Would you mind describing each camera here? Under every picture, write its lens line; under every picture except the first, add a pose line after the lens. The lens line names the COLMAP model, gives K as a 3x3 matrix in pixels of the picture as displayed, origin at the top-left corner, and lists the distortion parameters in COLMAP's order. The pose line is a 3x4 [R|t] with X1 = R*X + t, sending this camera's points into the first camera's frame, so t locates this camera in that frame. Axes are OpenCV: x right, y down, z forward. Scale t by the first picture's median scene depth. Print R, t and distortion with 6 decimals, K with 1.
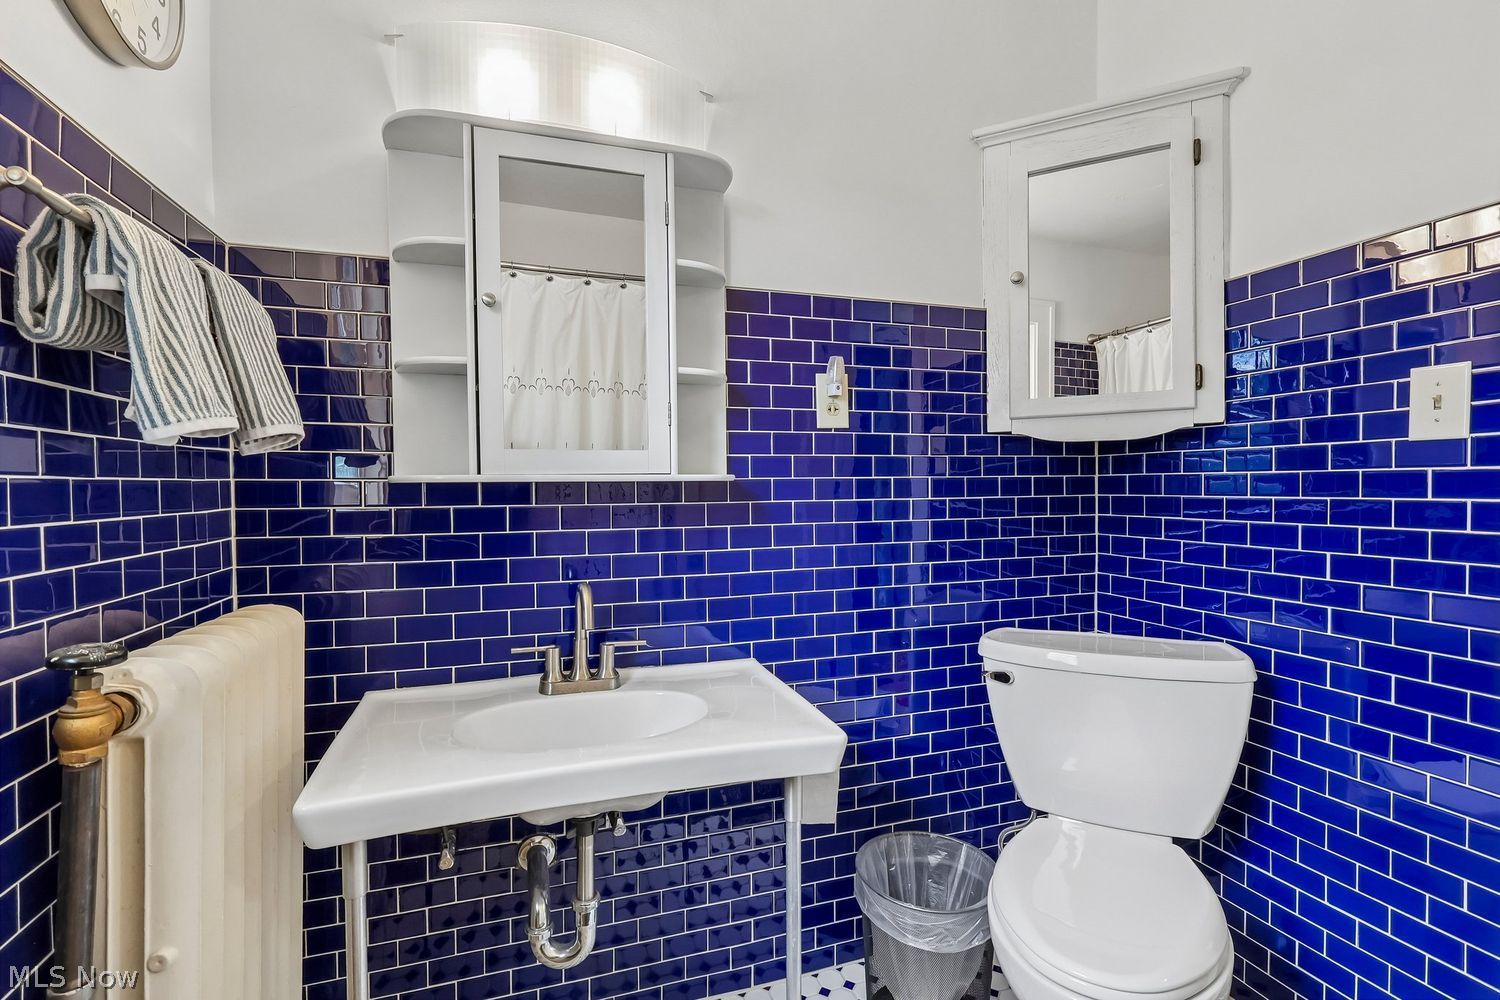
lens RADIAL K [[701.3, 0, 745.0], [0, 701.3, 499.0], [0, 0, 1]] dist [-0.002672, 0.000456]
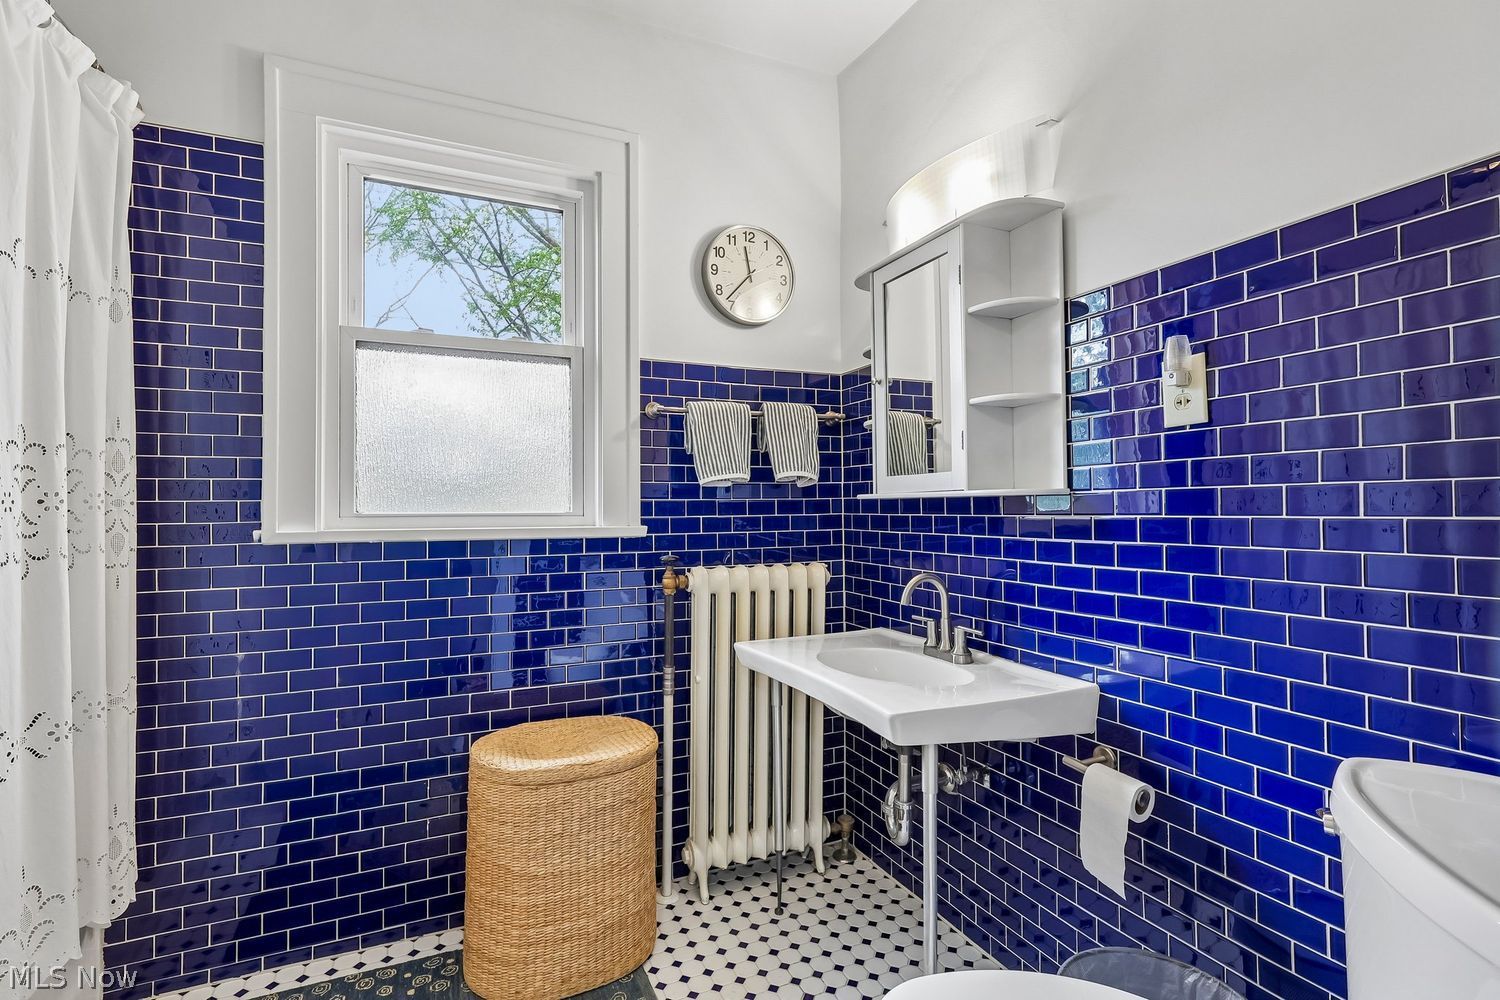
lens RADIAL K [[701.3, 0, 745.0], [0, 701.3, 499.0], [0, 0, 1]] dist [-0.002672, 0.000456]
pose [[0.085380, -0.000437, -0.996348, 1.024737], [-0.002052, 0.999998, -0.000615, -0.019564], [0.996346, 0.002097, 0.085379, 0.518957]]
